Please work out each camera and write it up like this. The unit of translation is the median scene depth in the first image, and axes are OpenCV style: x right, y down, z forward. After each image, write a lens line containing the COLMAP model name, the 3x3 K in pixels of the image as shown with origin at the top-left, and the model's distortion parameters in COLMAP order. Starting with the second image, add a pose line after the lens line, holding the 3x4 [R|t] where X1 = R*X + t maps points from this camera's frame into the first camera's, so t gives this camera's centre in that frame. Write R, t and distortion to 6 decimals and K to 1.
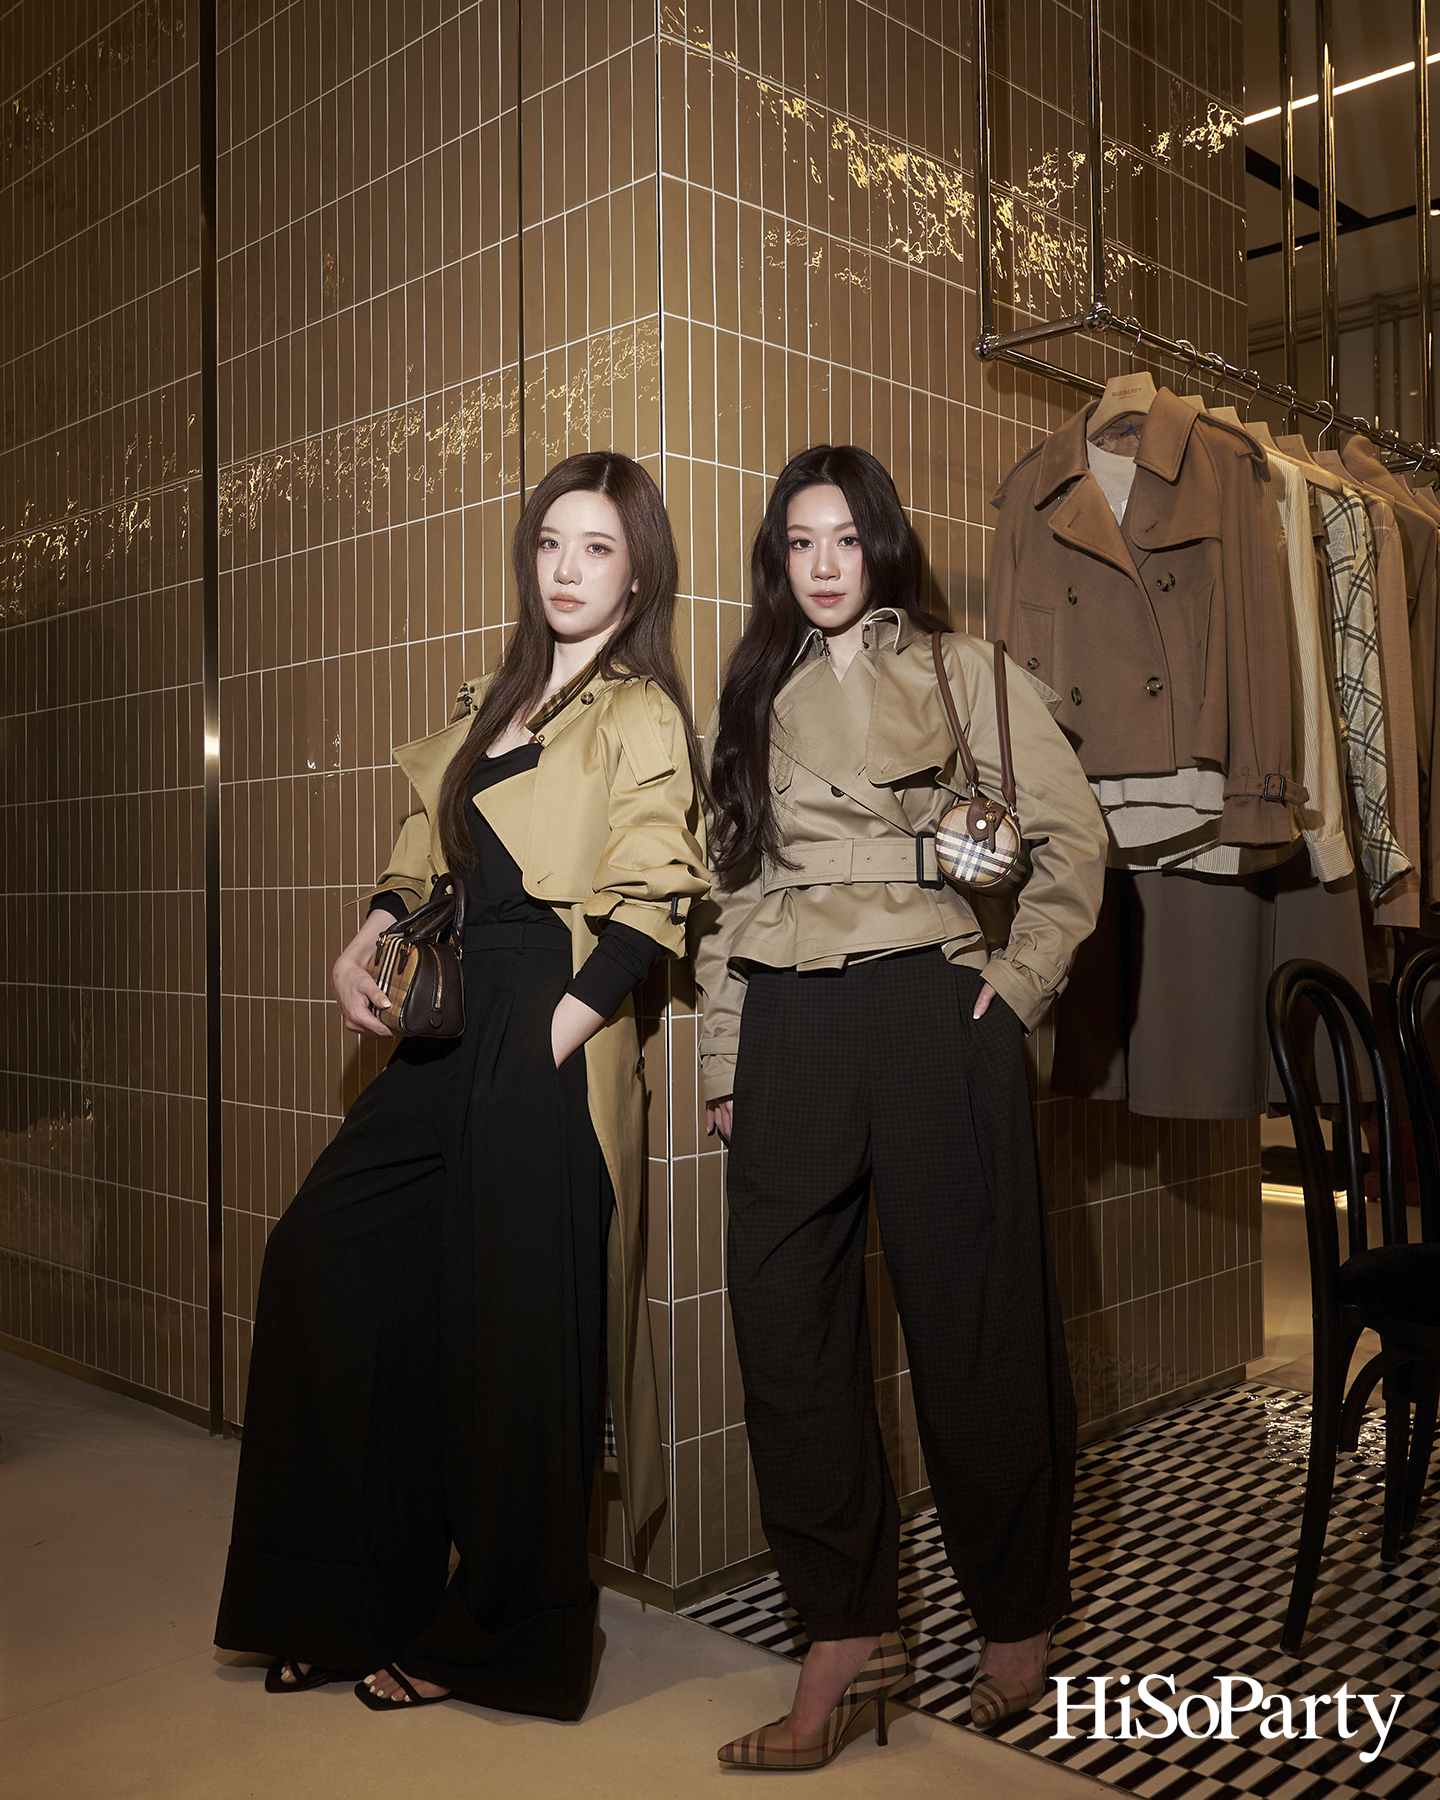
lens RADIAL K [[1838.4, 0, 720.0], [0, 1838.4, 900.0], [0, 0, 1]] dist [-0.144921, 0.005175]
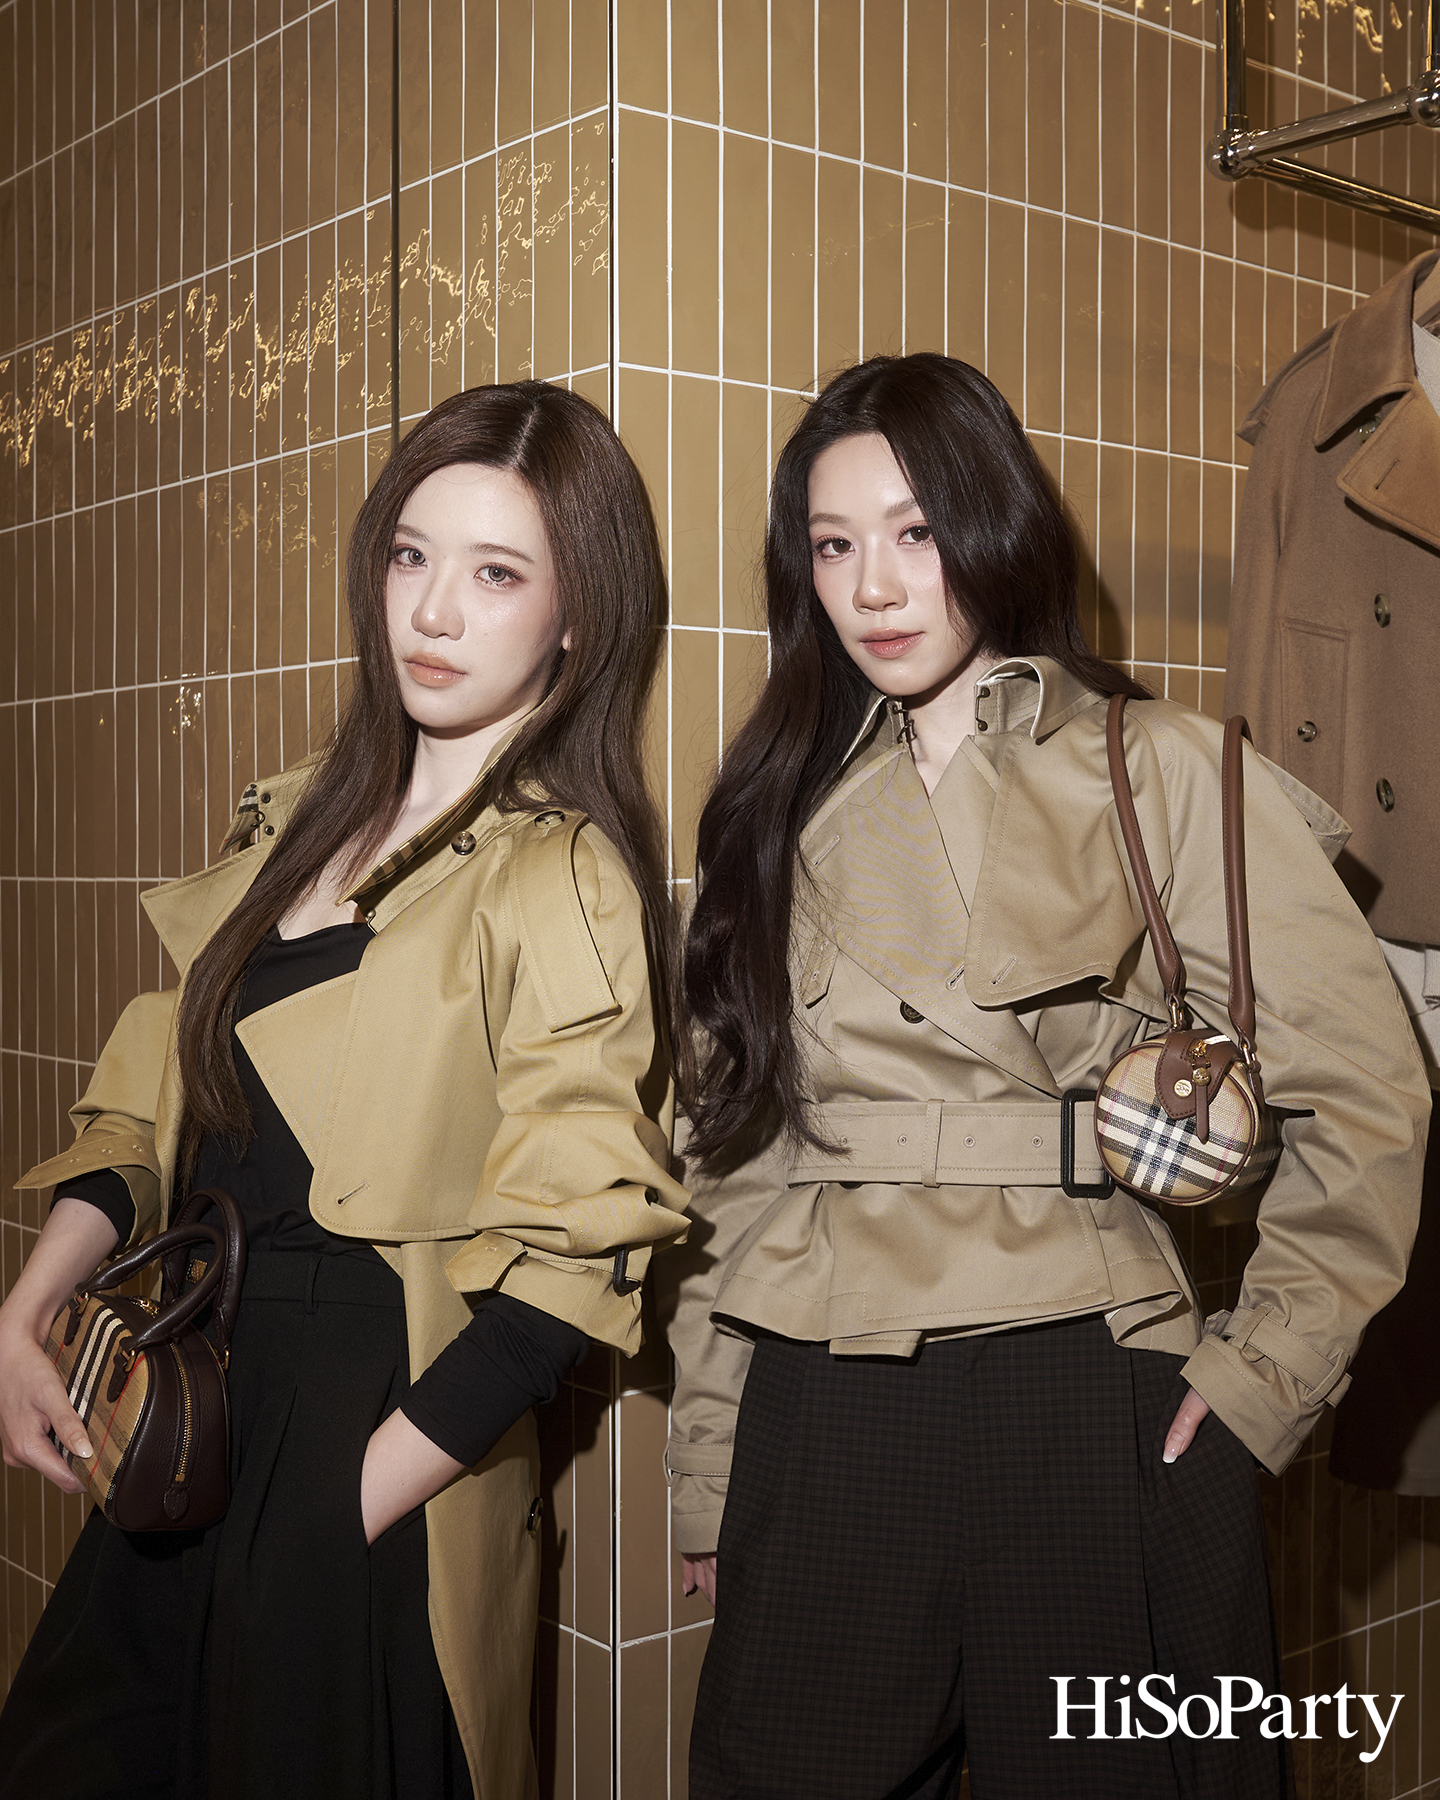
lens RADIAL K [[2450.6, 0, 720.0], [0, 2450.6, 900.0], [0, 0, 1]] dist [-0.141531, 0.036939]
pose [[0.995403, 0.012316, -0.094985, 0.073022], [-0.011088, 0.999848, 0.013439, -0.097356], [0.095136, -0.012324, 0.995388, 0.283930]]
